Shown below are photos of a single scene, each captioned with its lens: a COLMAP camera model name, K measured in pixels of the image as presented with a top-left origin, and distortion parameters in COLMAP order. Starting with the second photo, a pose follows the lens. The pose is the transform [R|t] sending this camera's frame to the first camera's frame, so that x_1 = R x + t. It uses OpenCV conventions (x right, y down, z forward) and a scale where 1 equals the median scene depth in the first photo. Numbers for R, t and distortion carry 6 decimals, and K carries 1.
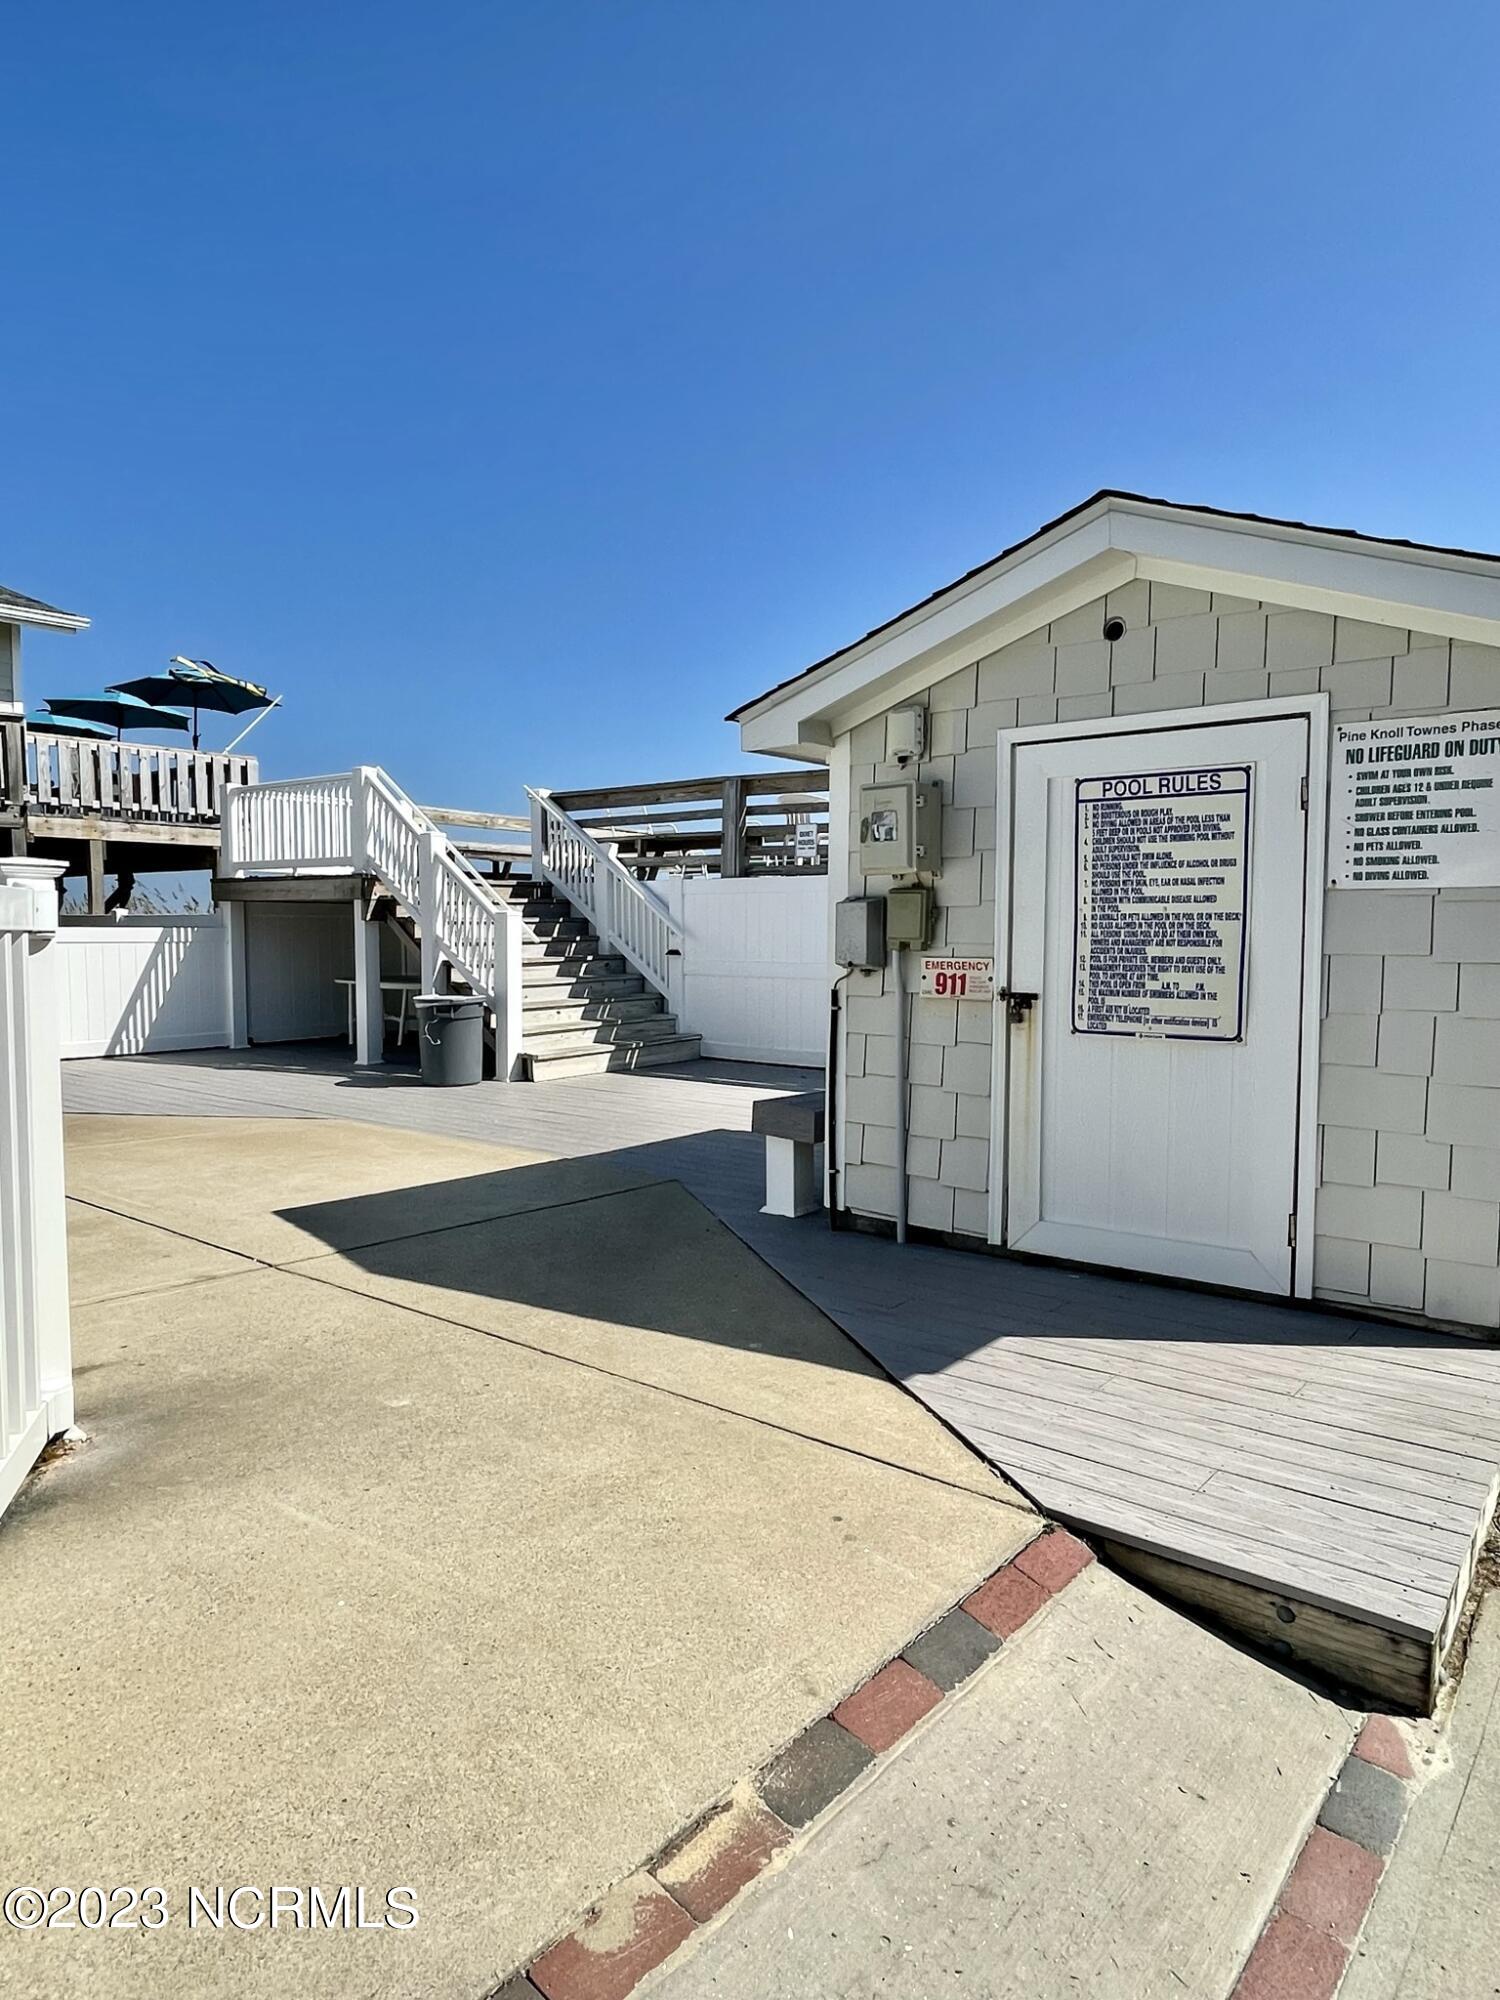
lens RADIAL K [[1291.4, 0, 755.4], [0, 1291.4, 1007.5], [0, 0, 1]] dist [0.067945, -0.000245]
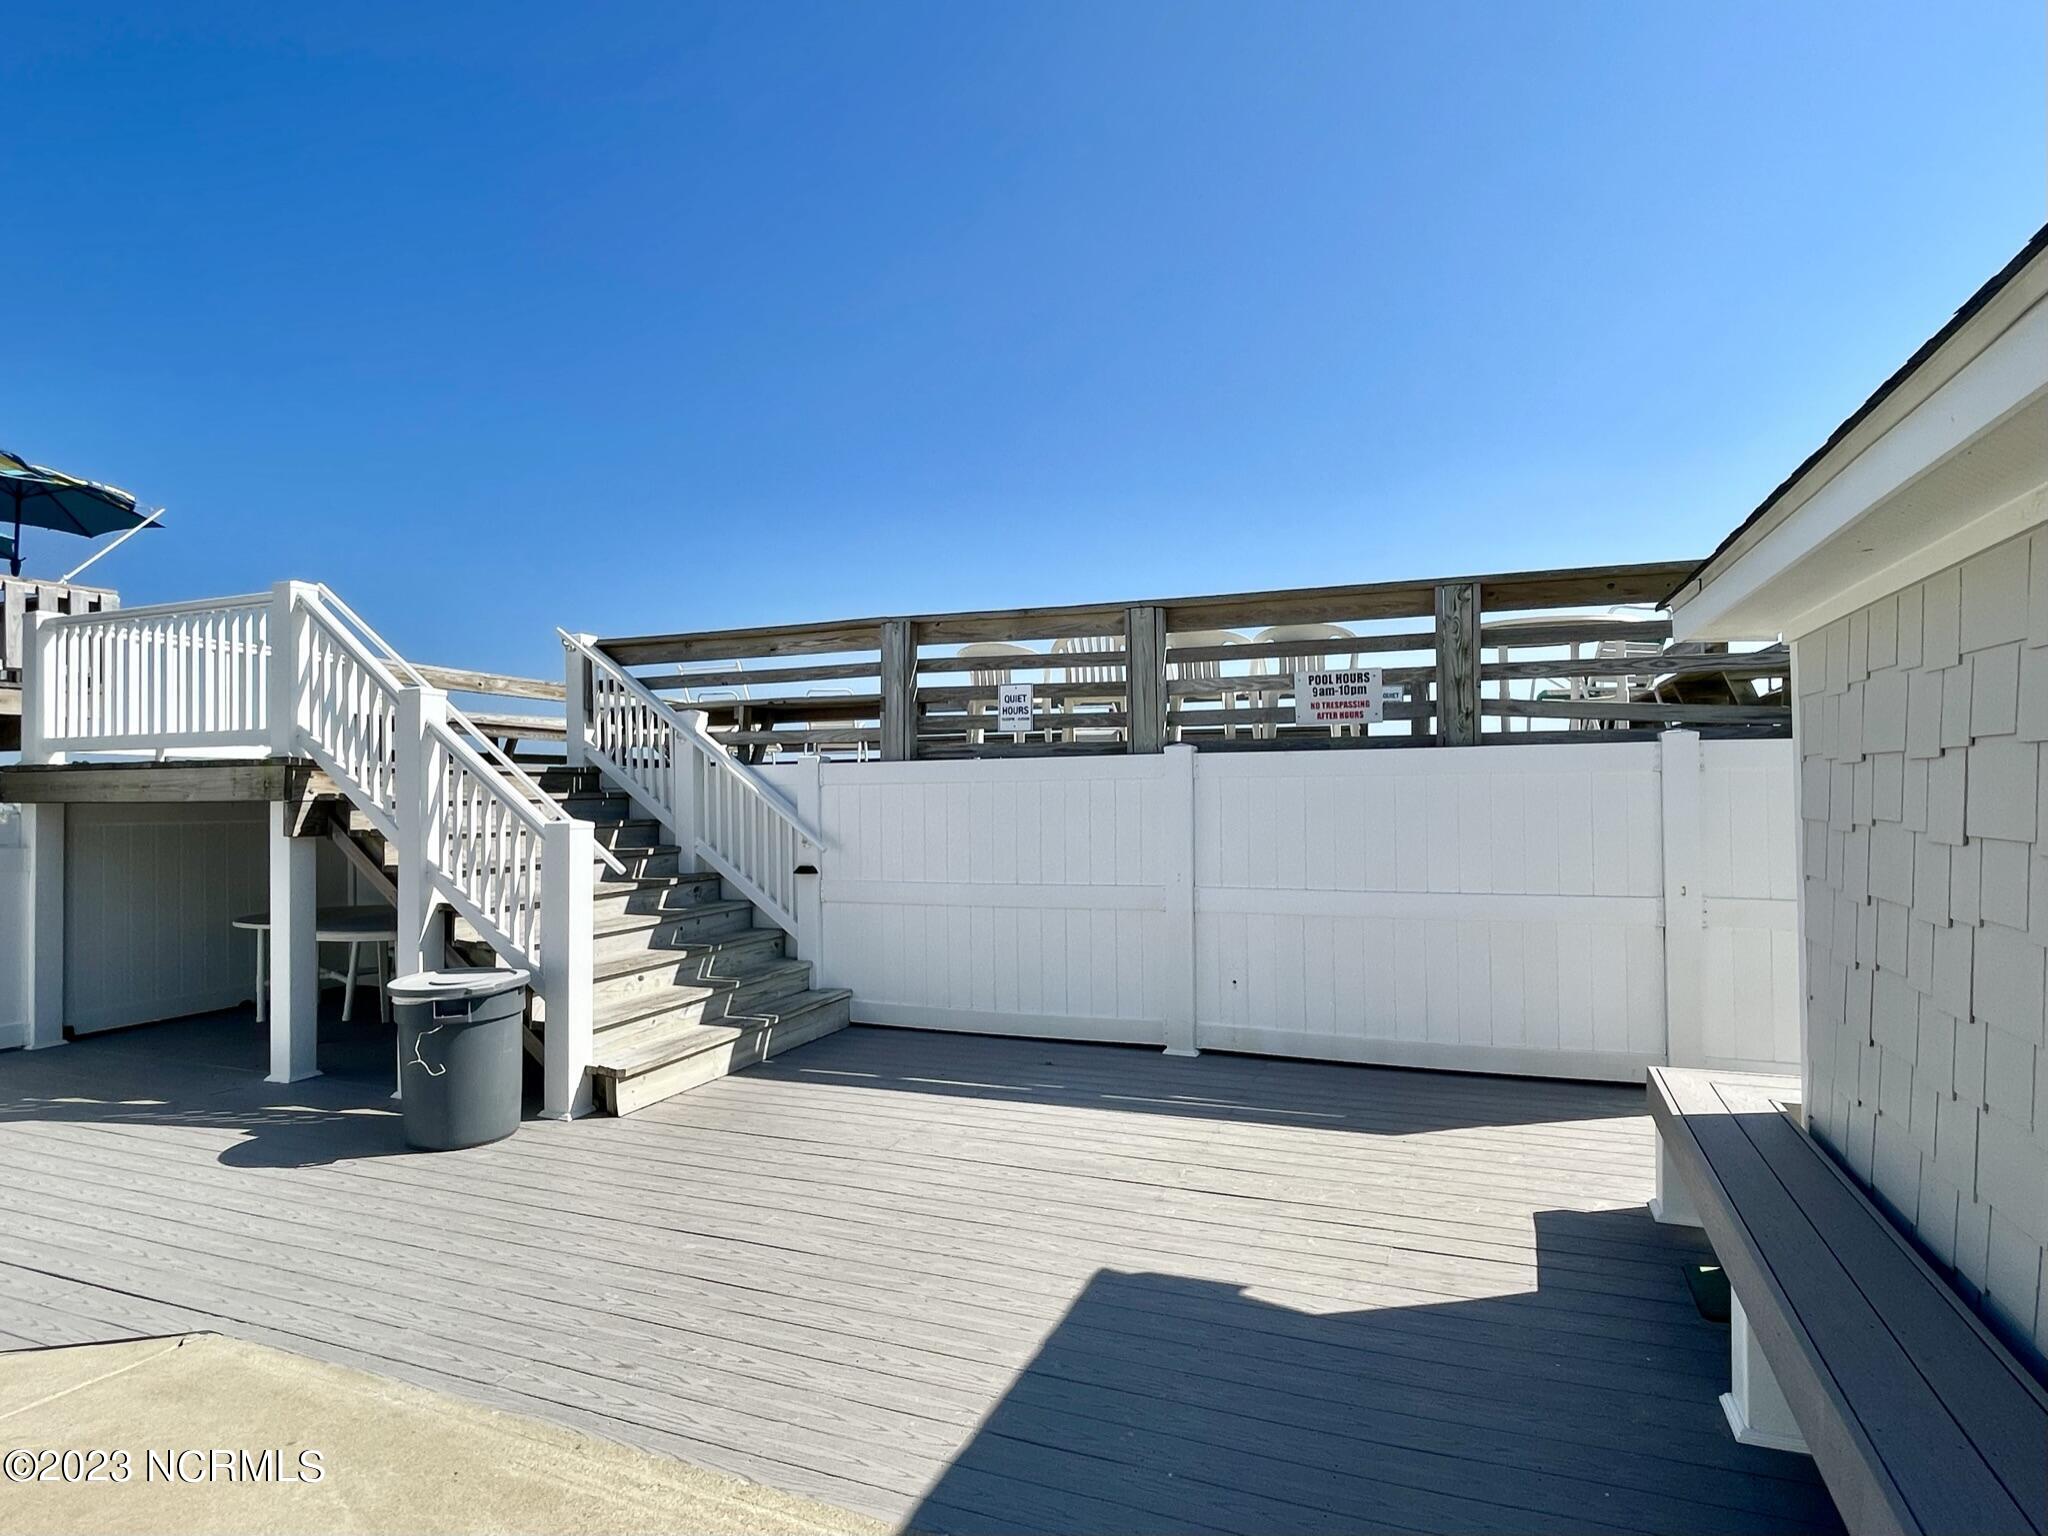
lens RADIAL K [[1119.8, 0, 1023.5], [0, 1119.8, 775.4], [0, 0, 1]] dist [0.004390, 0.003845]
pose [[0.958190, -0.006725, 0.286053, -0.125040], [0.029757, 0.996645, -0.076244, -0.045111], [-0.284580, 0.081568, 0.955176, 0.409692]]
